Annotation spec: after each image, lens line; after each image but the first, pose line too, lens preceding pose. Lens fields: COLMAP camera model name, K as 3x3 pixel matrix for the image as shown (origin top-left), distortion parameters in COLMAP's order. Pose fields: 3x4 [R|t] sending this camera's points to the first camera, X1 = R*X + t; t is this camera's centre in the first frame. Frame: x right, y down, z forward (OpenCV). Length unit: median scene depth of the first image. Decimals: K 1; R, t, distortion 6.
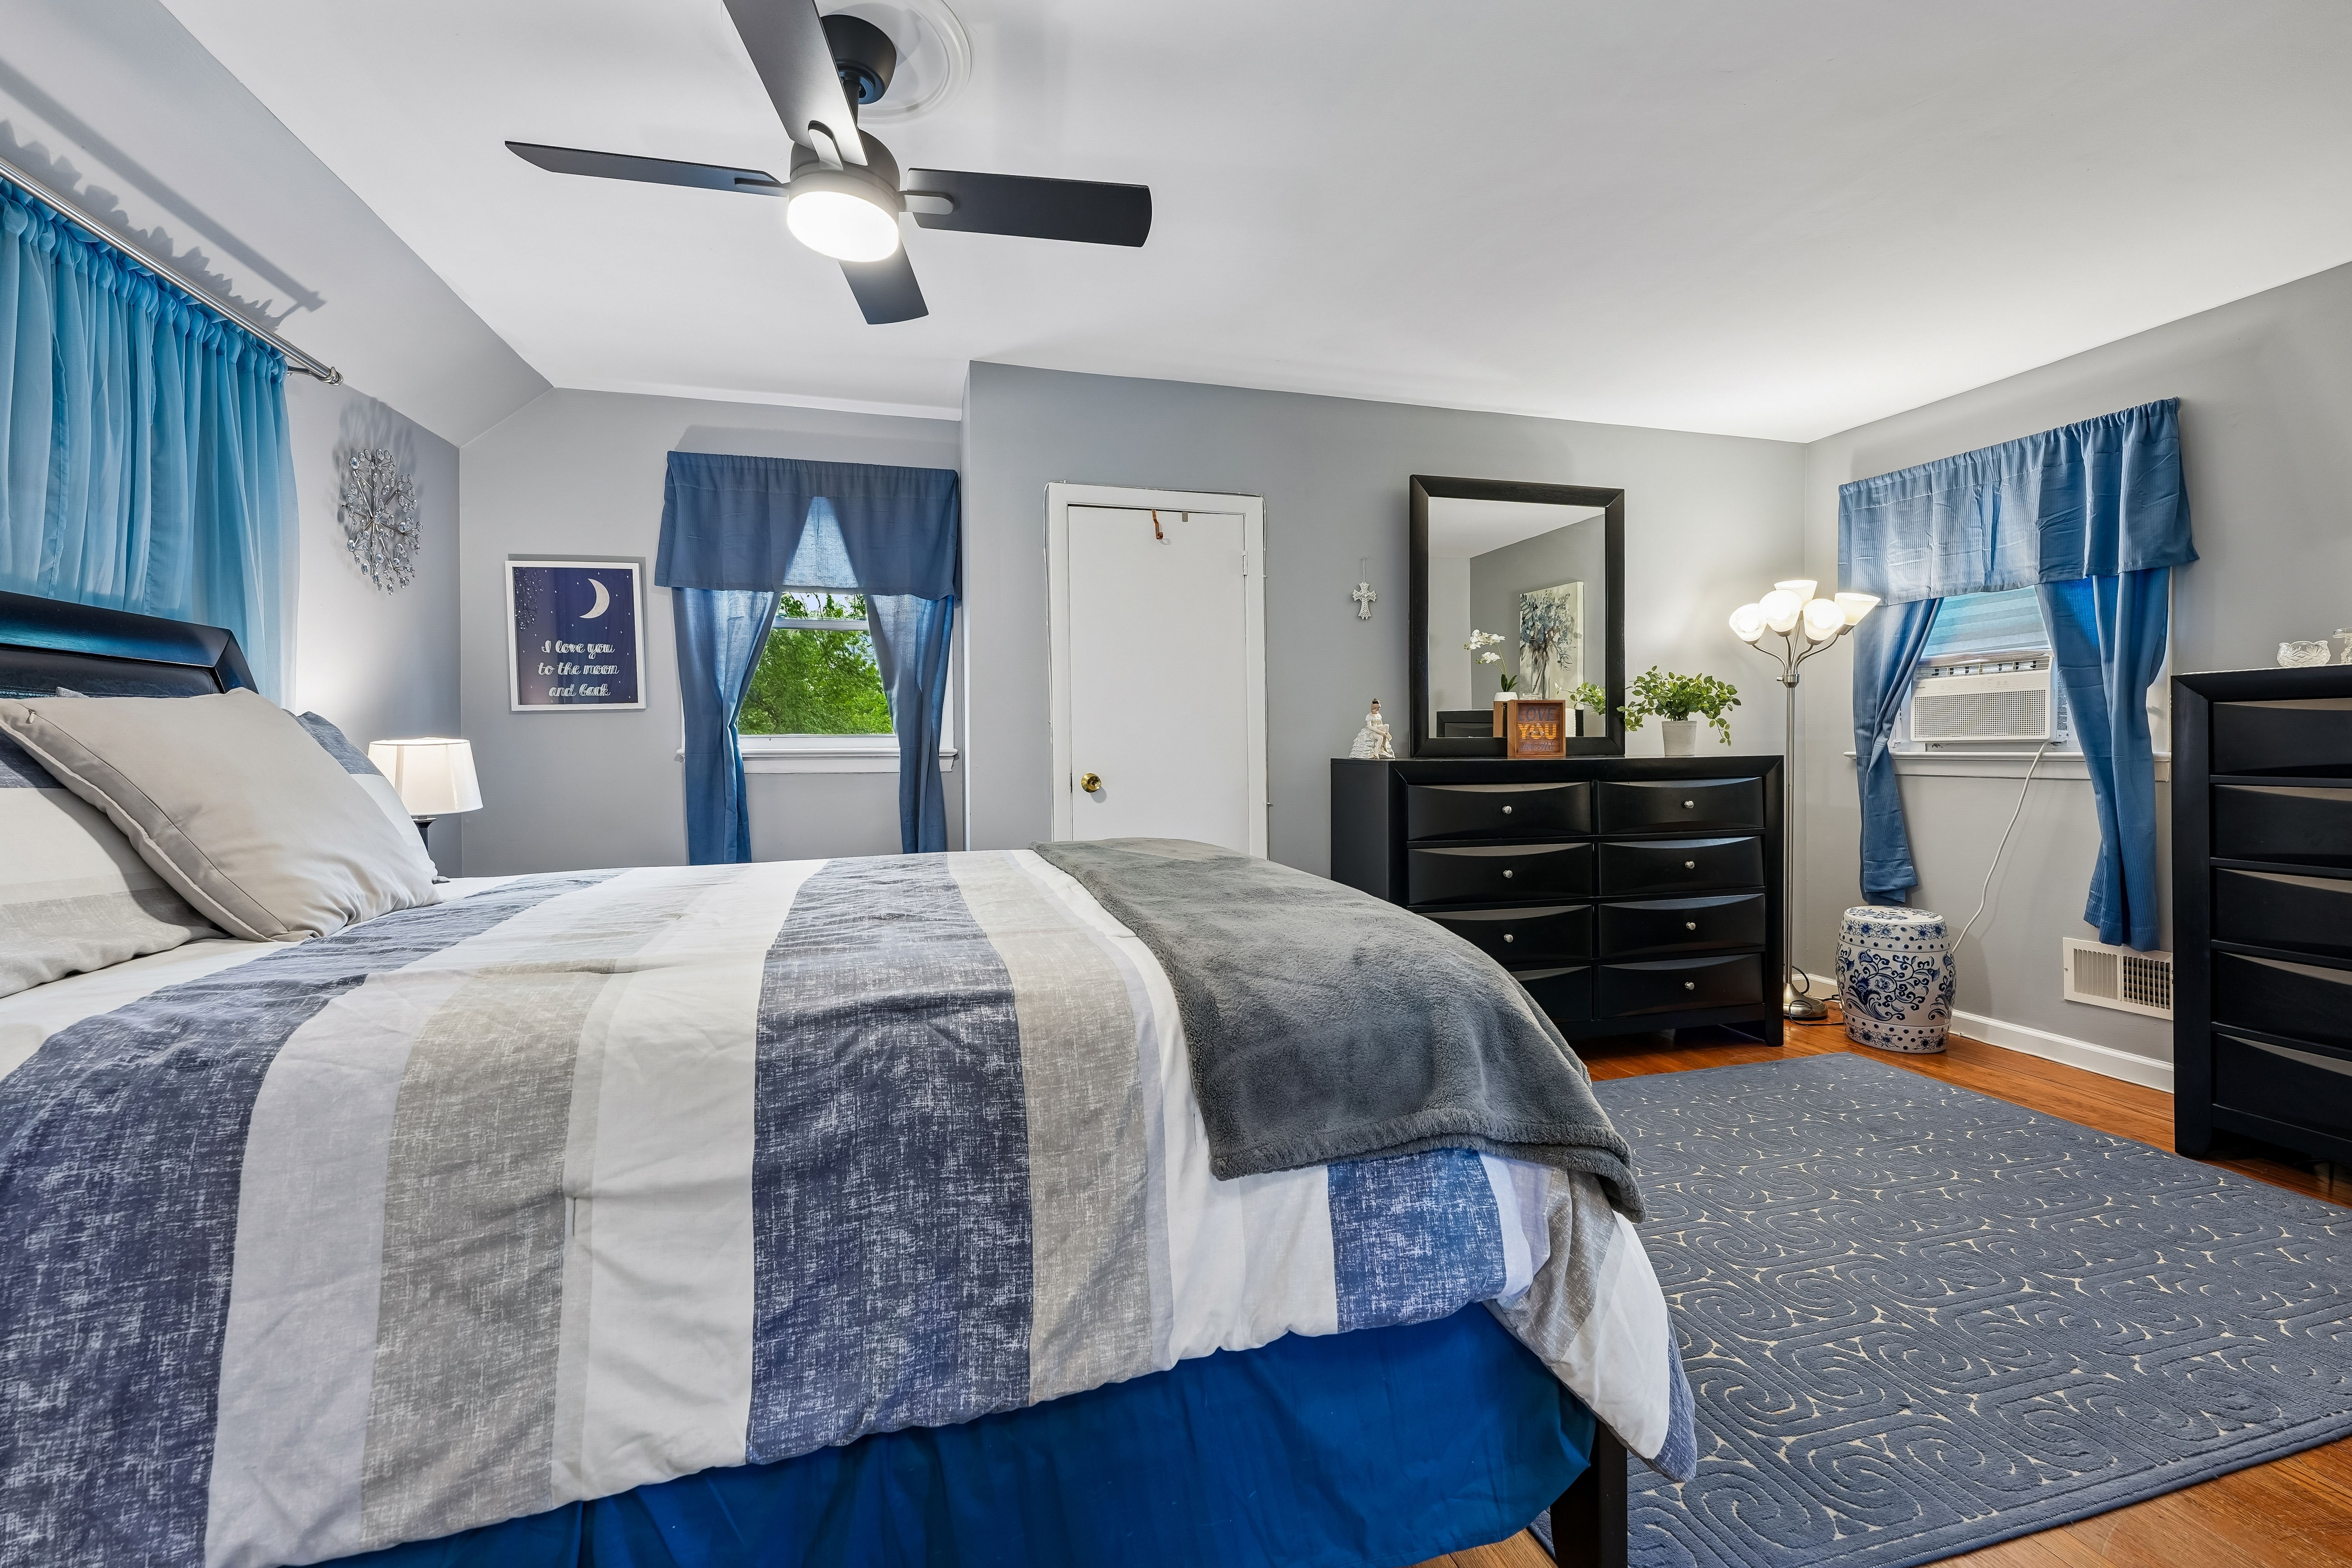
lens RADIAL K [[957.9, 0, 1156.2], [0, 957.9, 760.3], [0, 0, 1]] dist [0.001135, -0.000944]
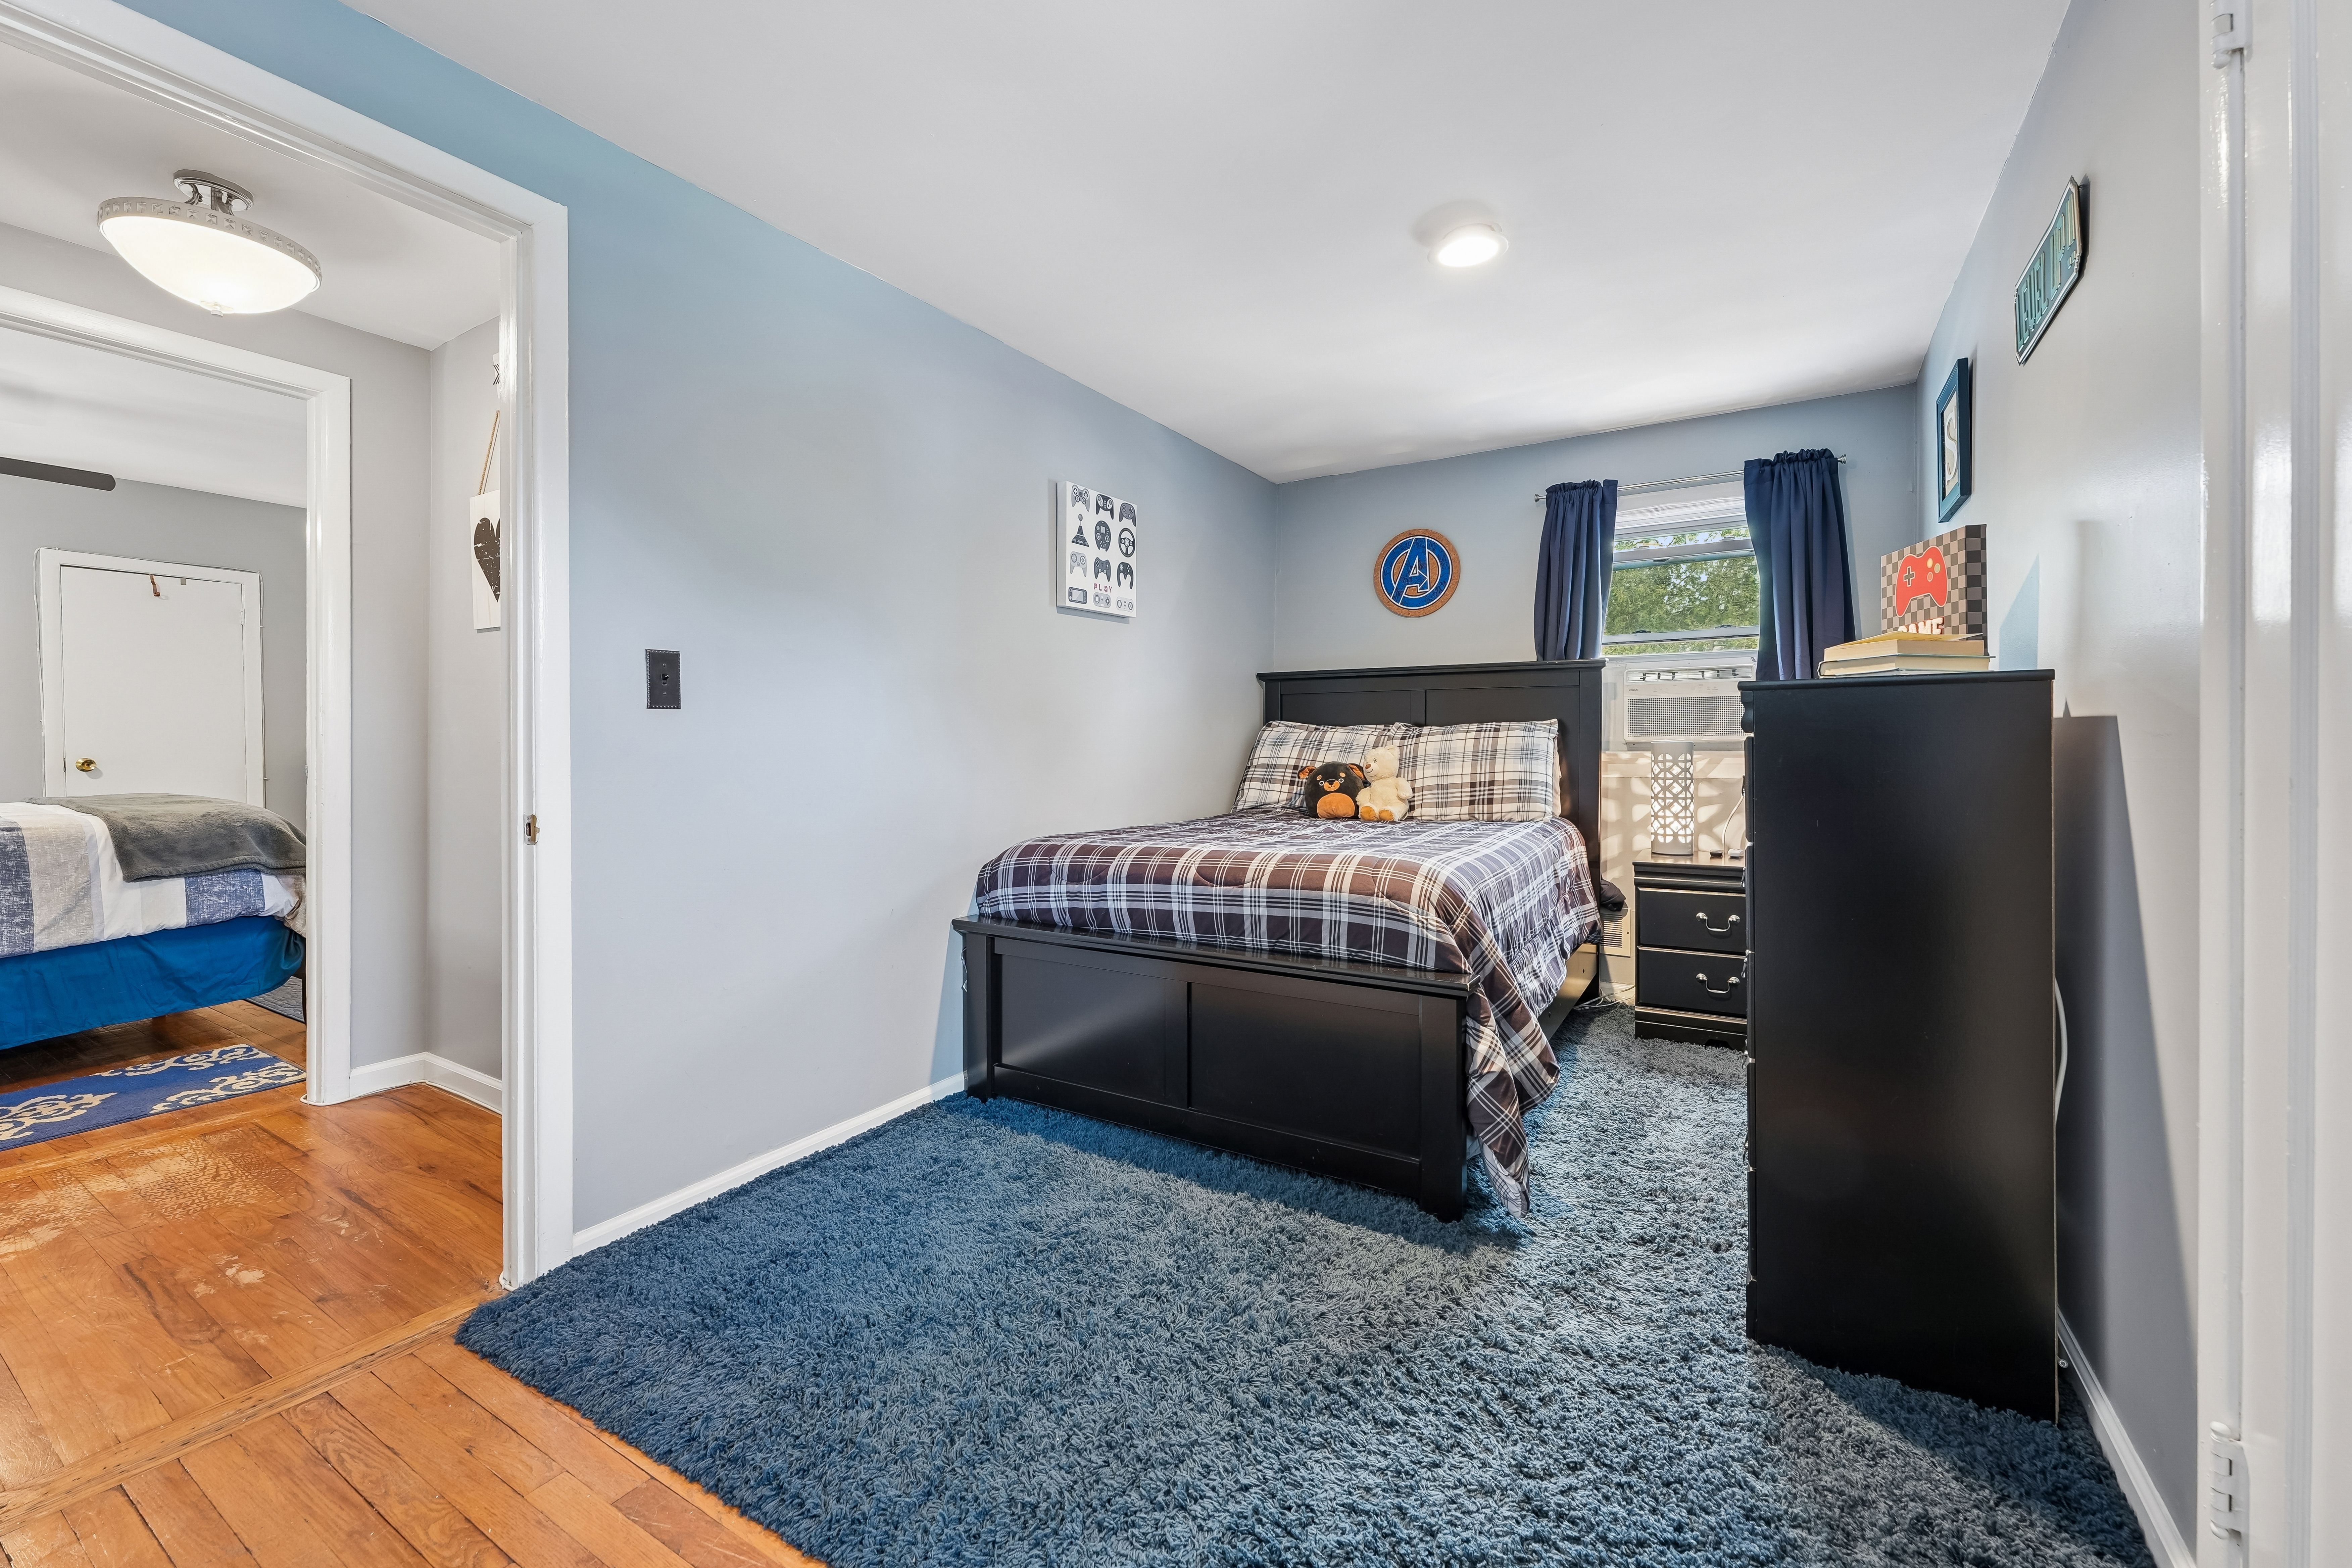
lens RADIAL K [[957.9, 0, 1189.7], [0, 957.9, 764.5], [0, 0, 1]] dist [0.001135, -0.000944]
pose [[0.726927, -0.020025, 0.686423, 0.167831], [0.011694, 0.999791, 0.016783, 0.019109], [-0.686615, -0.004173, 0.727009, -1.353920]]
